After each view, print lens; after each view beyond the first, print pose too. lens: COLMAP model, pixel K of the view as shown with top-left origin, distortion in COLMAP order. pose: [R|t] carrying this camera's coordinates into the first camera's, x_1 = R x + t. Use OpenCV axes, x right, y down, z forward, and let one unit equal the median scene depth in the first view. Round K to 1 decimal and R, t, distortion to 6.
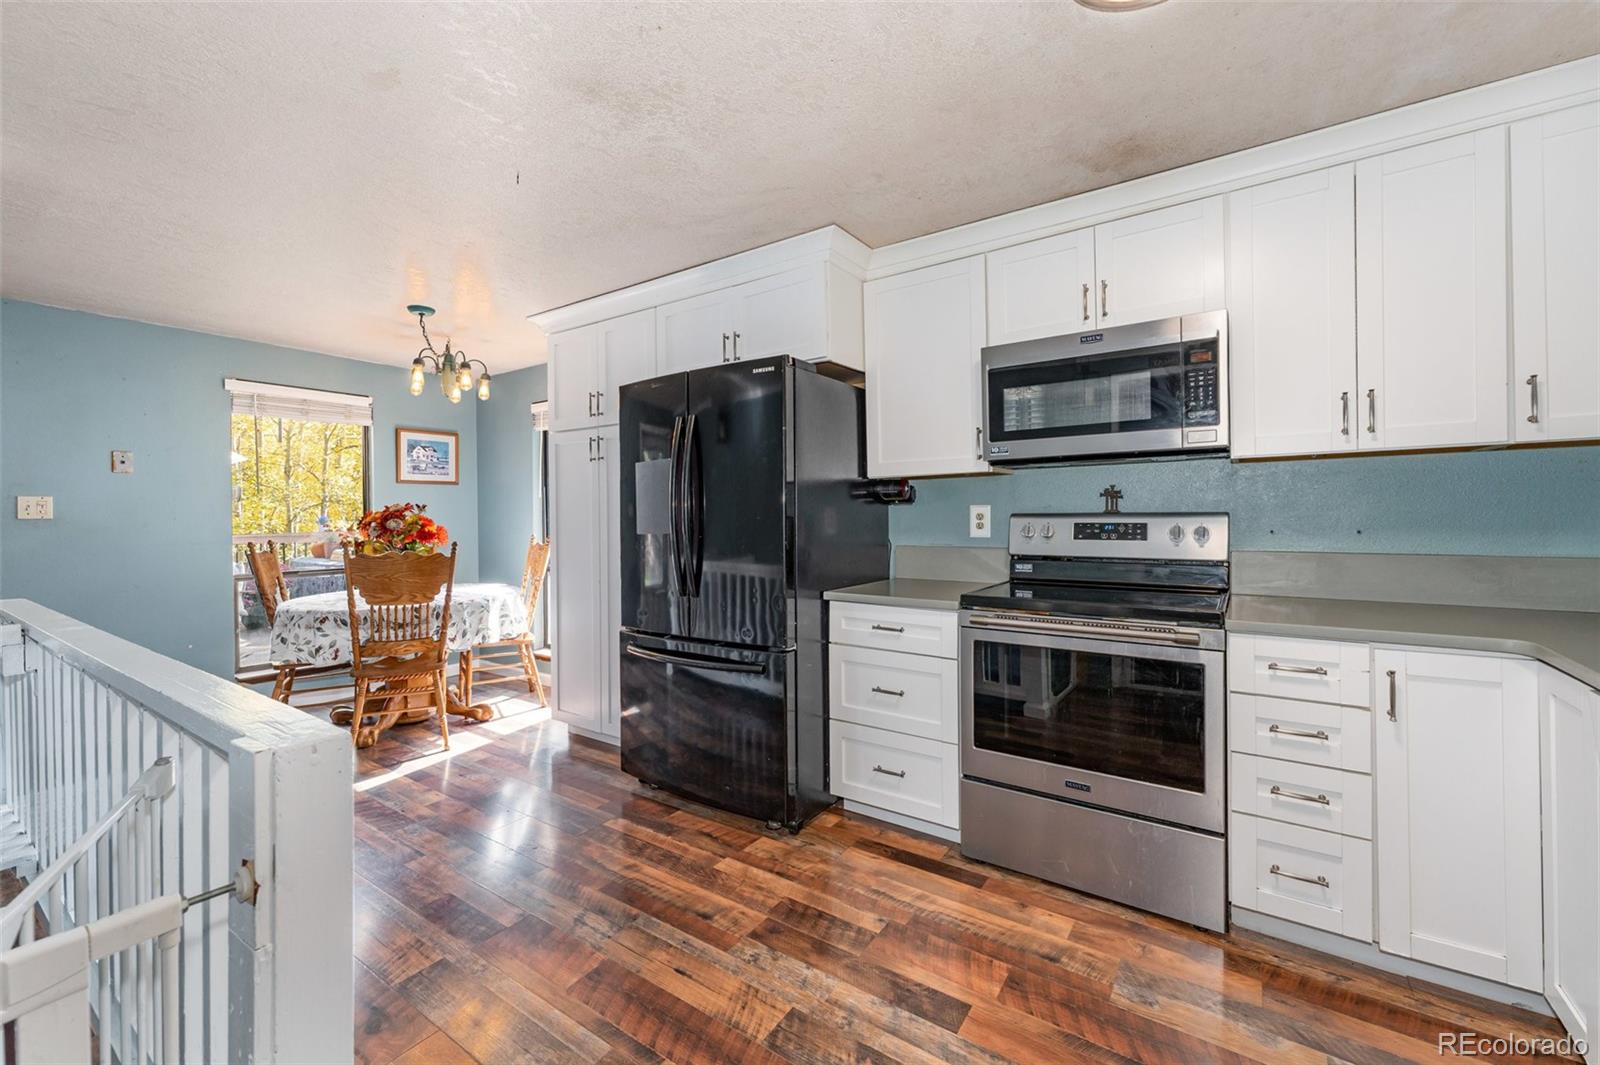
lens RADIAL K [[646.2, 0, 800.2], [0, 646.2, 527.3], [0, 0, 1]] dist [-0.000368, 0.001182]
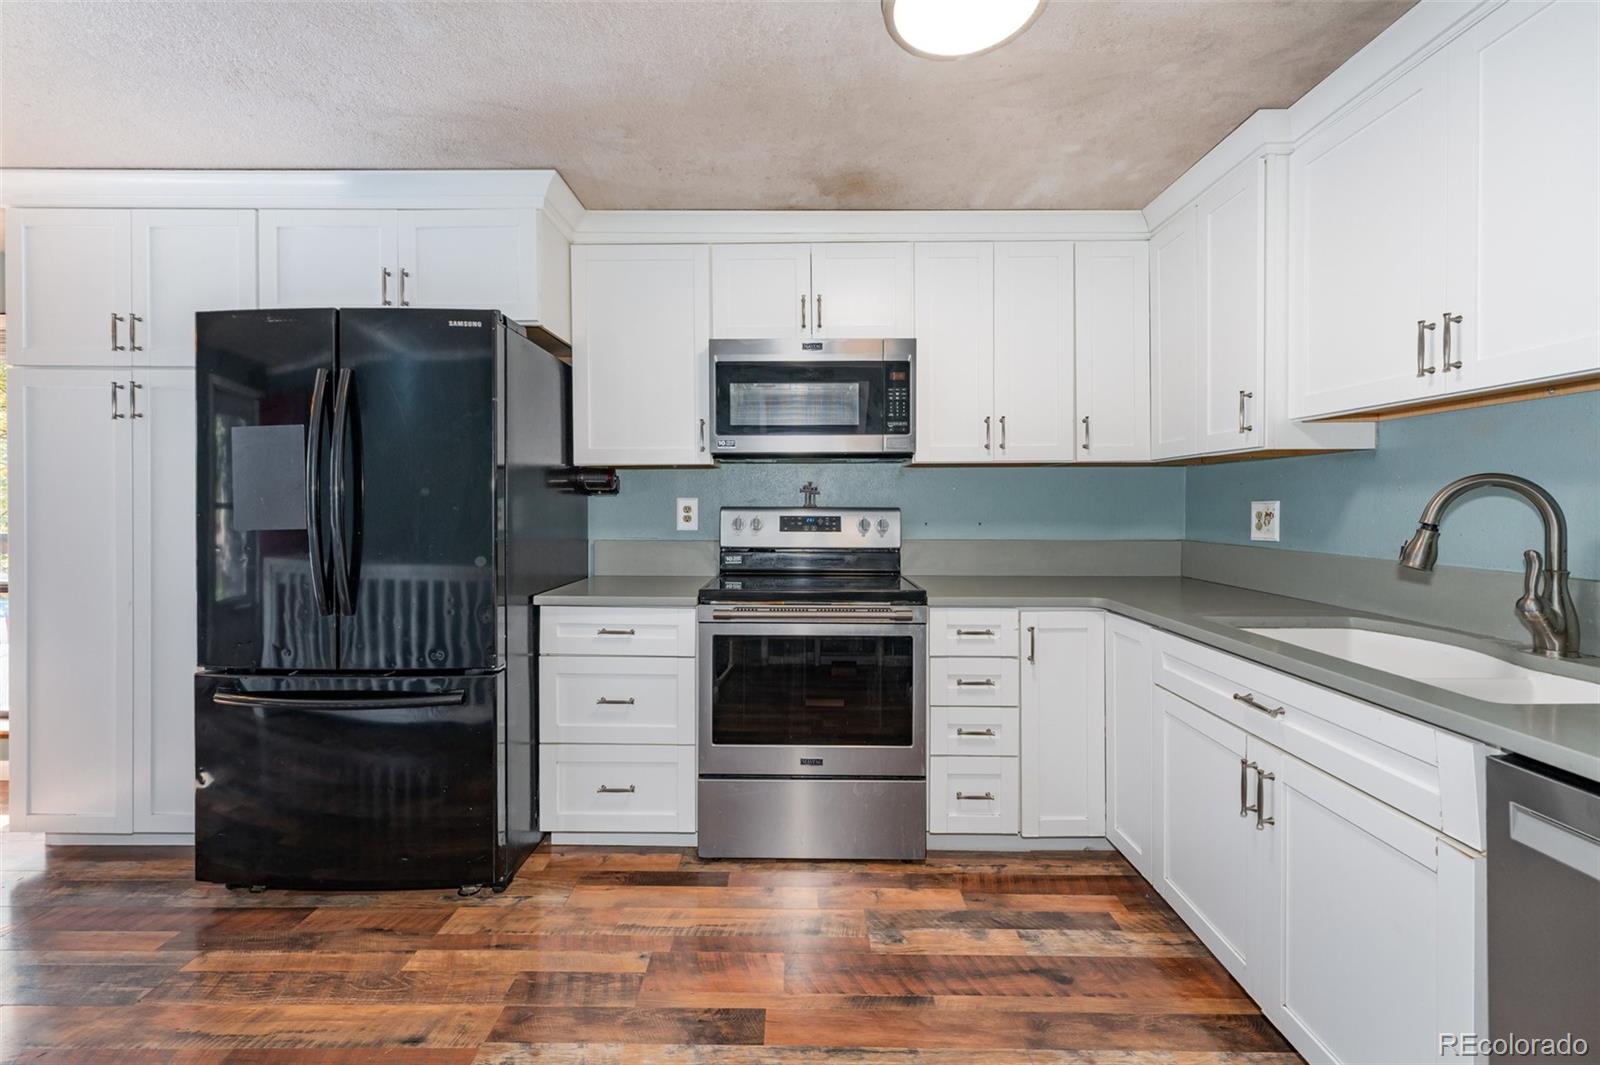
lens RADIAL K [[646.2, 0, 798.1], [0, 646.2, 517.5], [0, 0, 1]] dist [-0.000368, 0.001182]
pose [[0.829784, 0.001820, 0.558082, -0.161886], [-0.000278, 0.999996, -0.002847, -0.001366], [-0.558085, 0.002207, 0.829781, 0.105514]]
